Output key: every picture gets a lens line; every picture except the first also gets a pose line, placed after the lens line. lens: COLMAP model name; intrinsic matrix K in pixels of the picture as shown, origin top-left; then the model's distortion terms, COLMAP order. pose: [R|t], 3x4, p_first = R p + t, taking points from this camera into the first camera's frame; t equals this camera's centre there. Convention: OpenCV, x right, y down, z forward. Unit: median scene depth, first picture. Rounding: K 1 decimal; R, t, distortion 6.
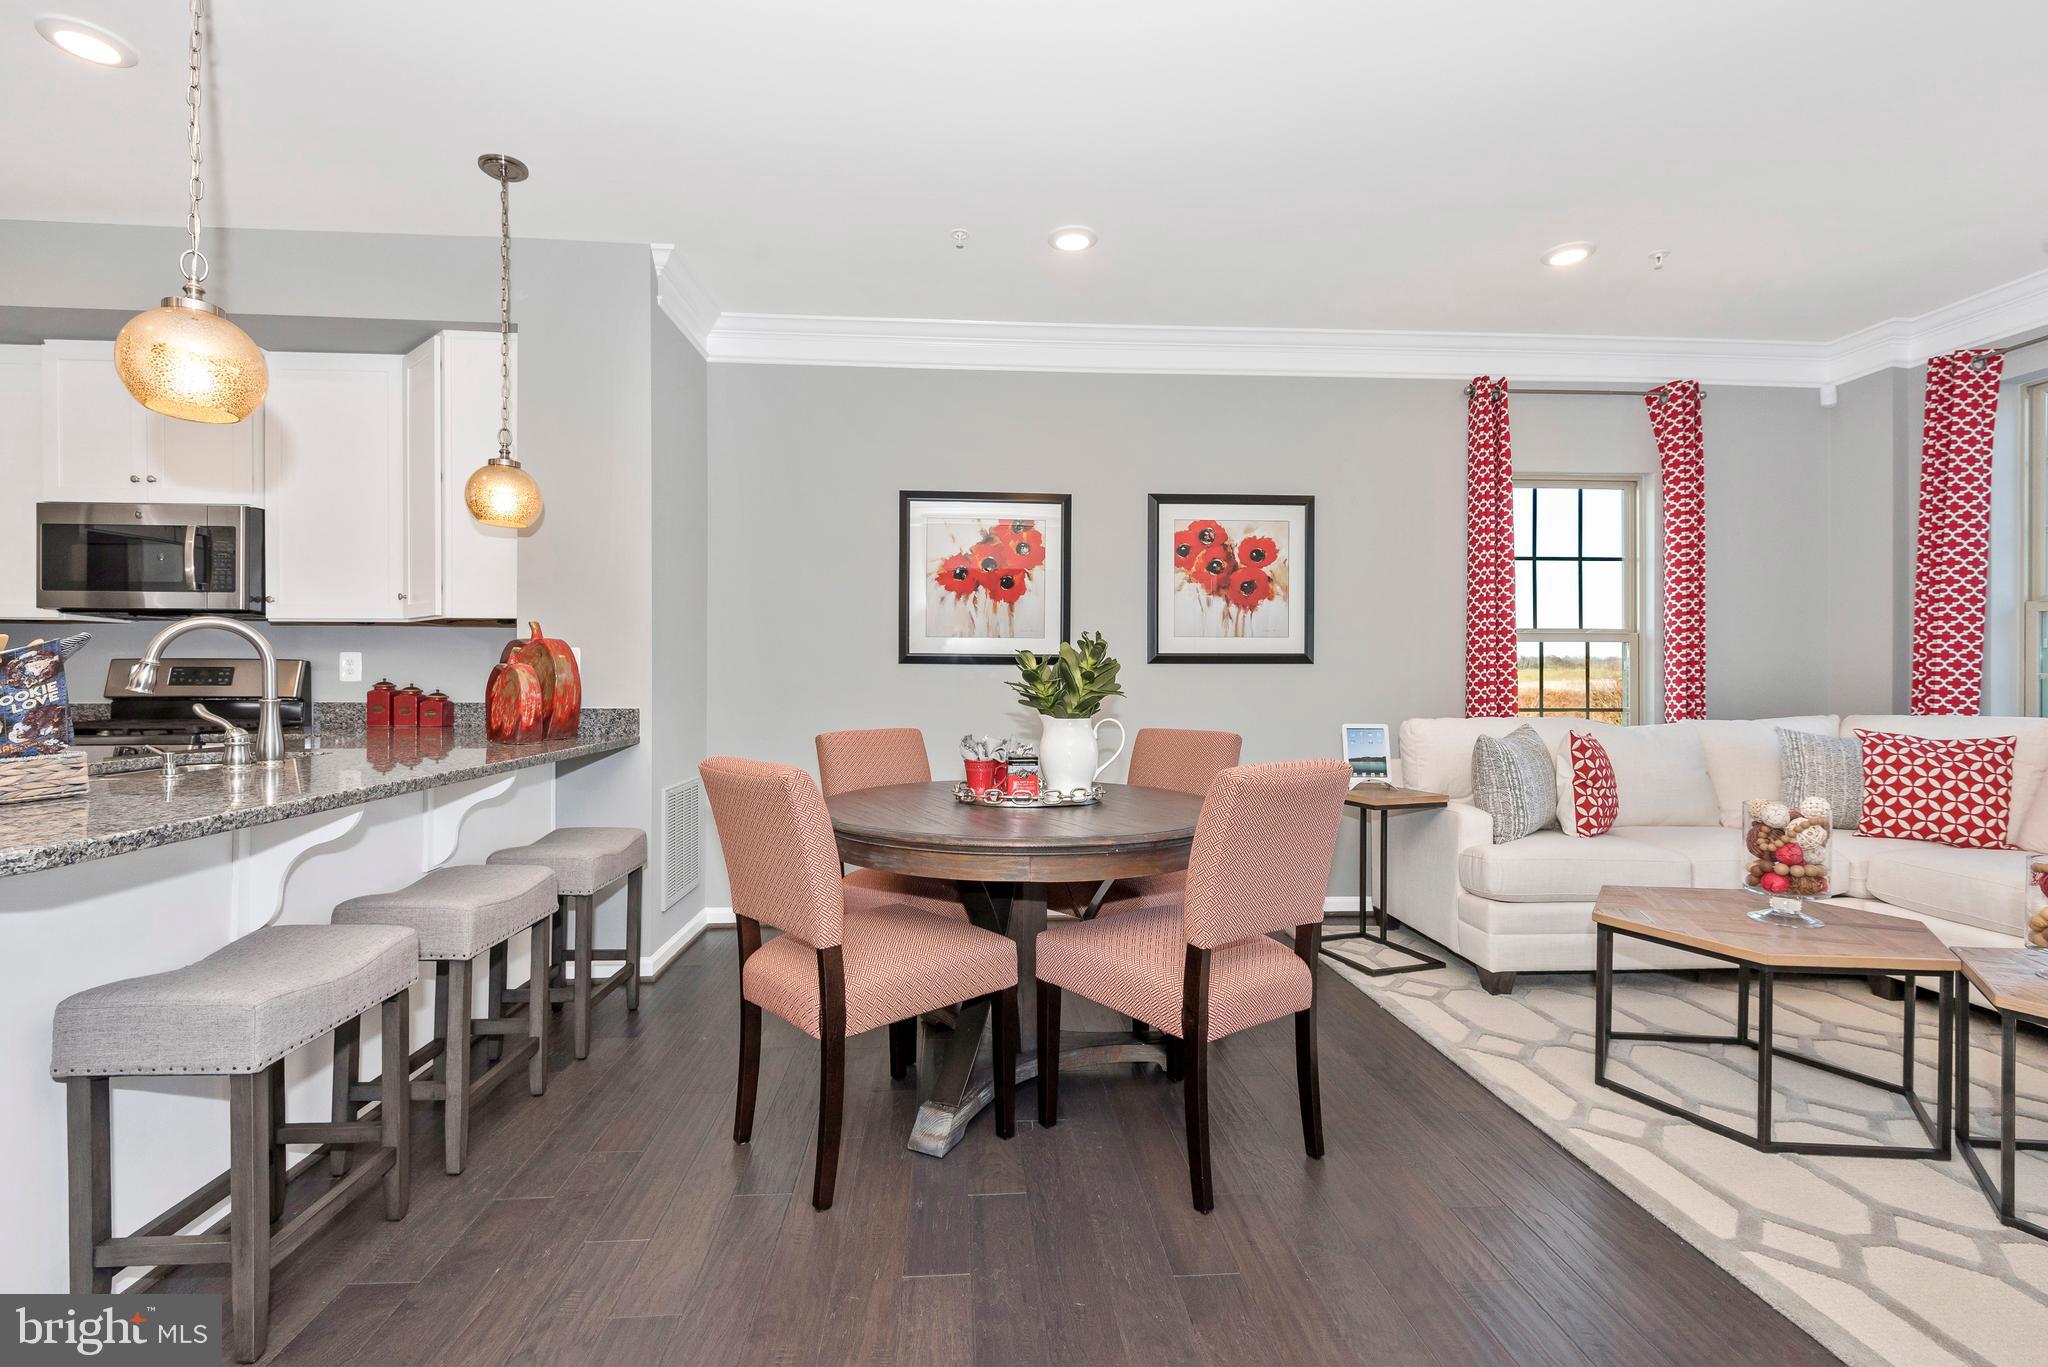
lens RADIAL K [[936.9, 0, 1029.7], [0, 936.9, 682.5], [0, 0, 1]] dist [0.021025, 0.000007]
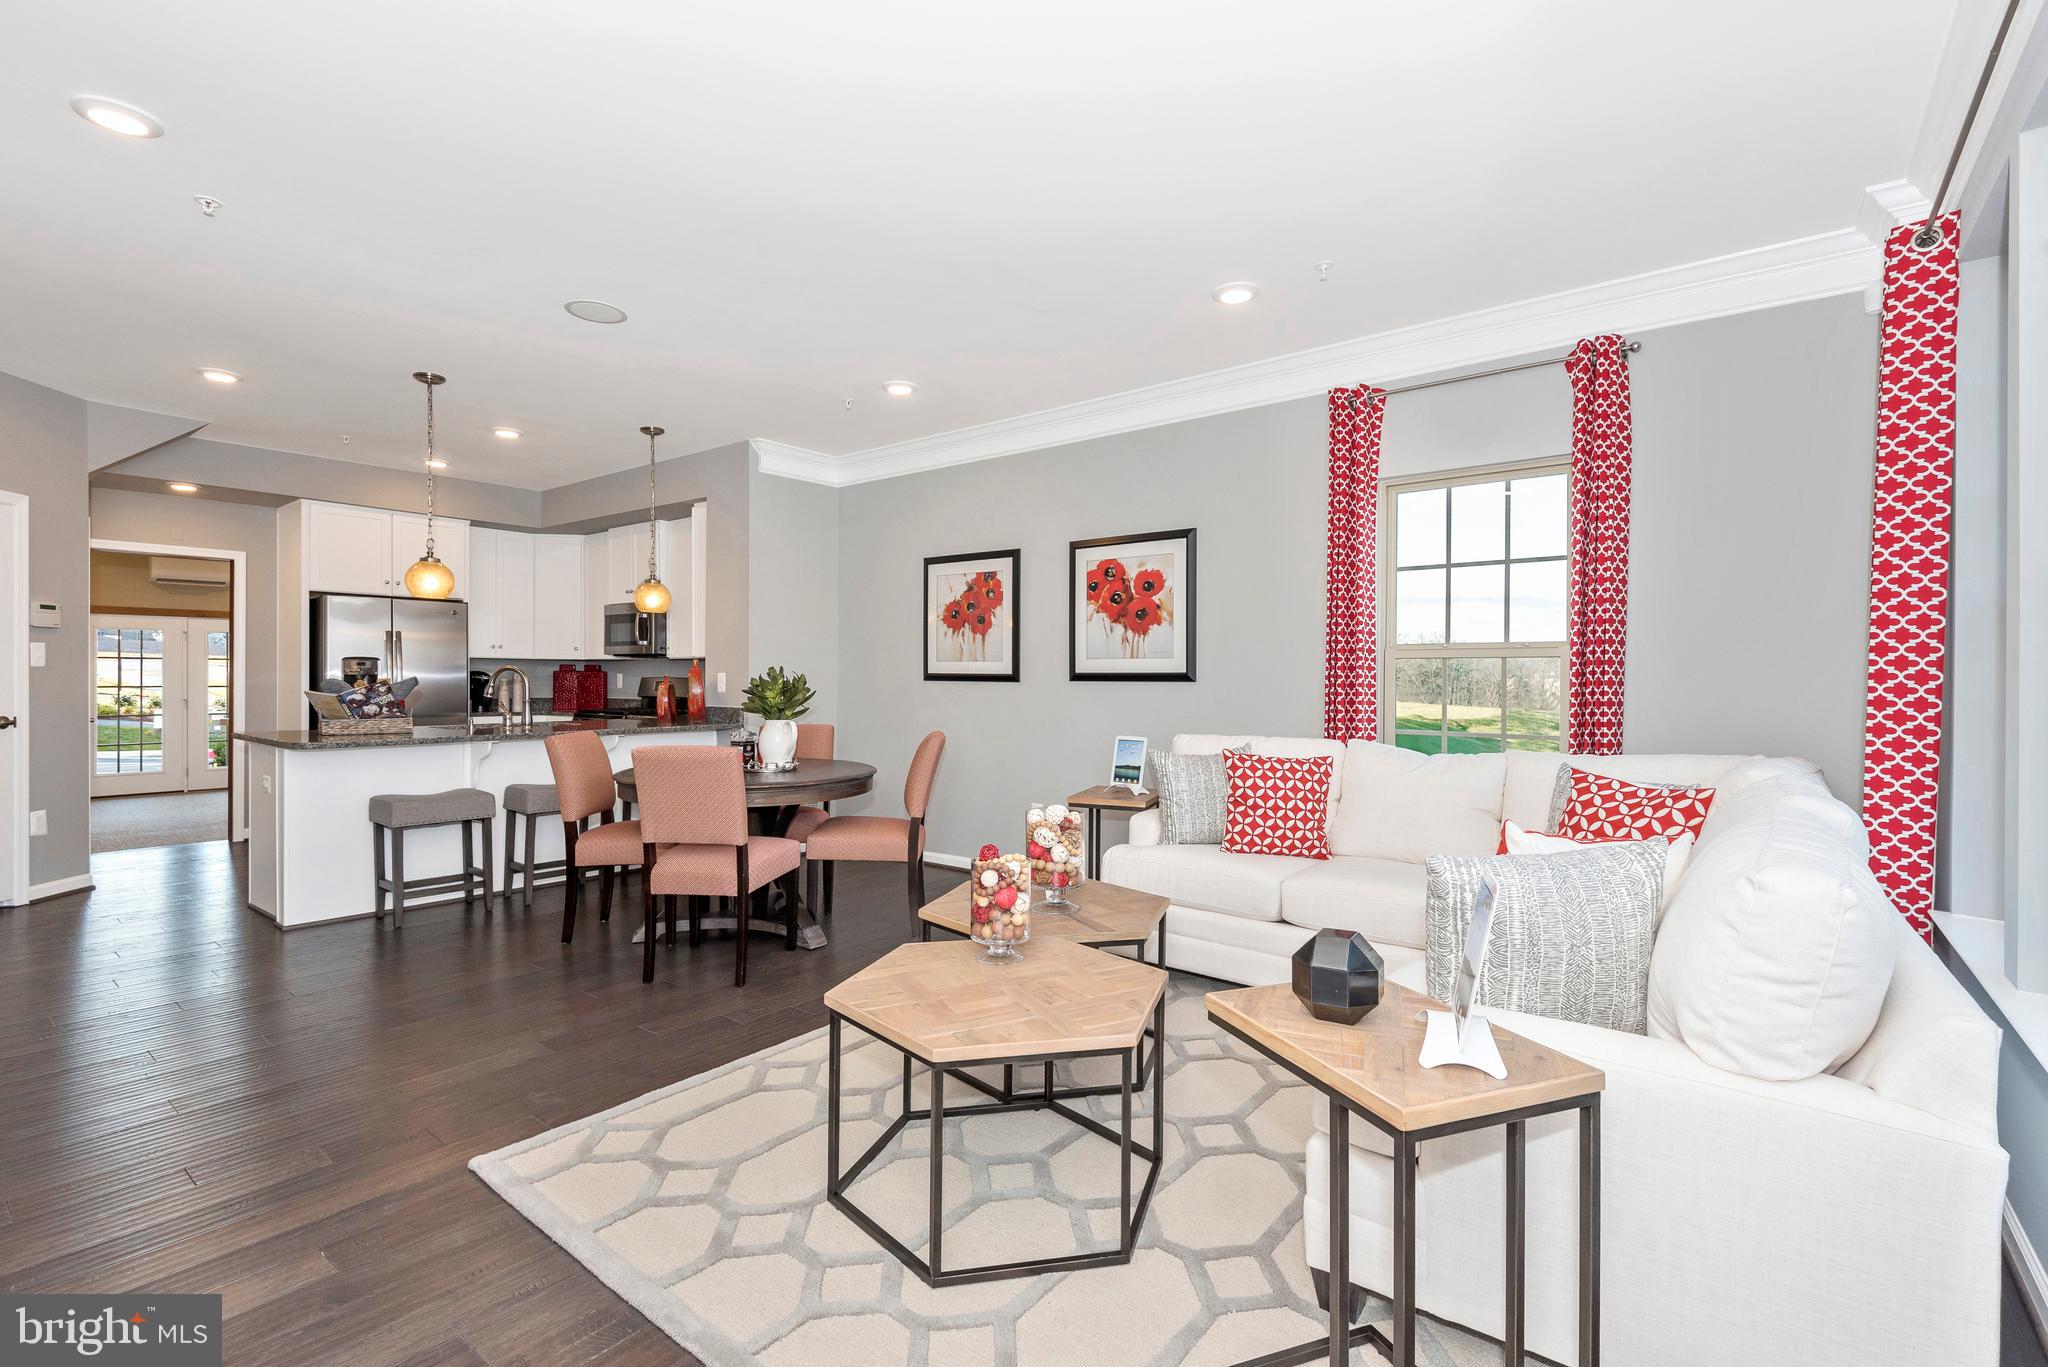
lens RADIAL K [[936.9, 0, 1024.5], [0, 936.9, 677.5], [0, 0, 1]] dist [0.021025, 0.000007]
pose [[0.728363, 0.001014, -0.685191, 0.911673], [-0.012255, 0.999858, -0.011547, -0.010304], [0.685082, 0.016807, 0.728272, 0.076469]]
